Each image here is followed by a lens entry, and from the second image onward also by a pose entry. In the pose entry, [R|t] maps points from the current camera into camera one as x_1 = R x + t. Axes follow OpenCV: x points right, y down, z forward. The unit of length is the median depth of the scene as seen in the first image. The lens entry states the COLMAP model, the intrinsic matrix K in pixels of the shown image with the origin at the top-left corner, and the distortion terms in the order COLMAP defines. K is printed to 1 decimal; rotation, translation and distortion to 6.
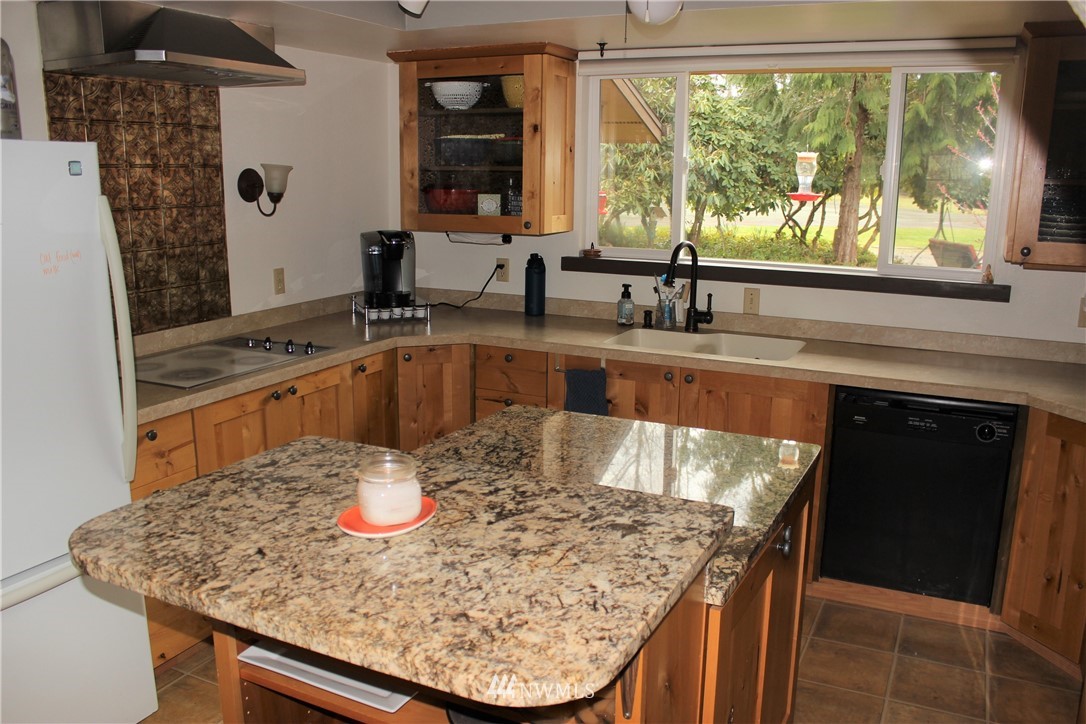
lens RADIAL K [[906.3, 0, 549.5], [0, 906.3, 375.2], [0, 0, 1]] dist [-0.155769, 0.157353]
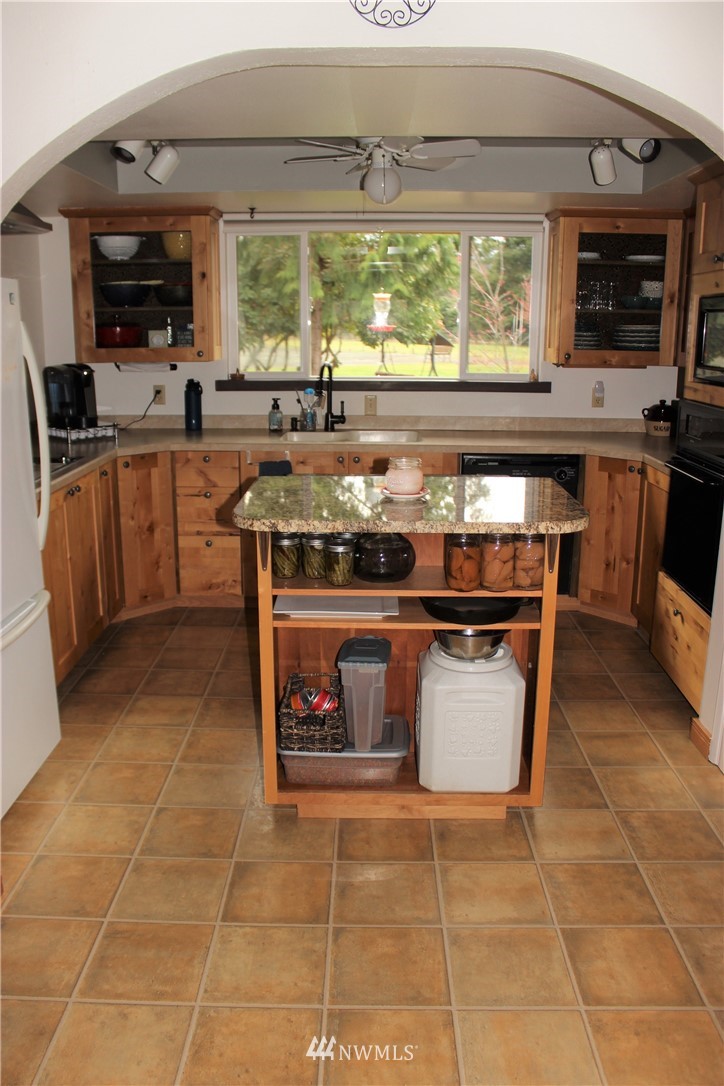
lens RADIAL K [[906.3, 0, 356.3], [0, 906.3, 546.3], [0, 0, 1]] dist [-0.155769, 0.157353]
pose [[0.909915, -0.109685, 0.400031, -0.357058], [0.100950, 0.993966, 0.042913, 0.066221], [-0.402324, 0.001336, 0.915497, -0.215157]]
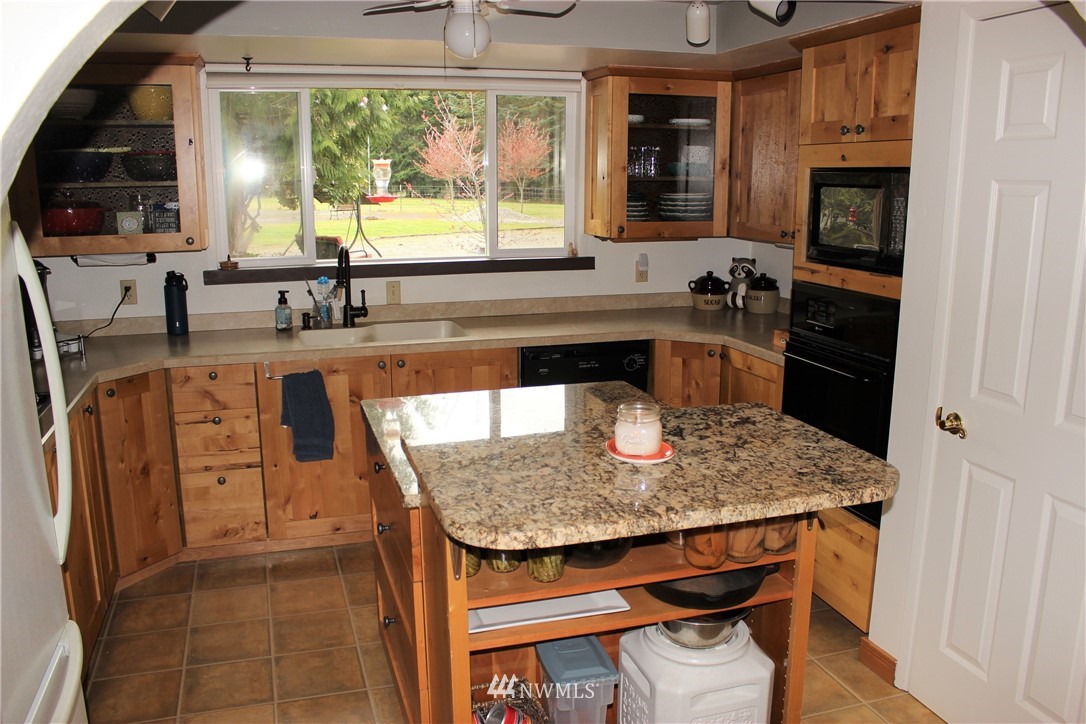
lens RADIAL K [[906.3, 0, 549.5], [0, 906.3, 375.2], [0, 0, 1]] dist [-0.155769, 0.157353]
pose [[0.726679, -0.162473, 0.667488, -0.412075], [0.163363, 0.984627, 0.061818, -0.018941], [-0.667271, 0.064120, 0.742050, 0.038446]]
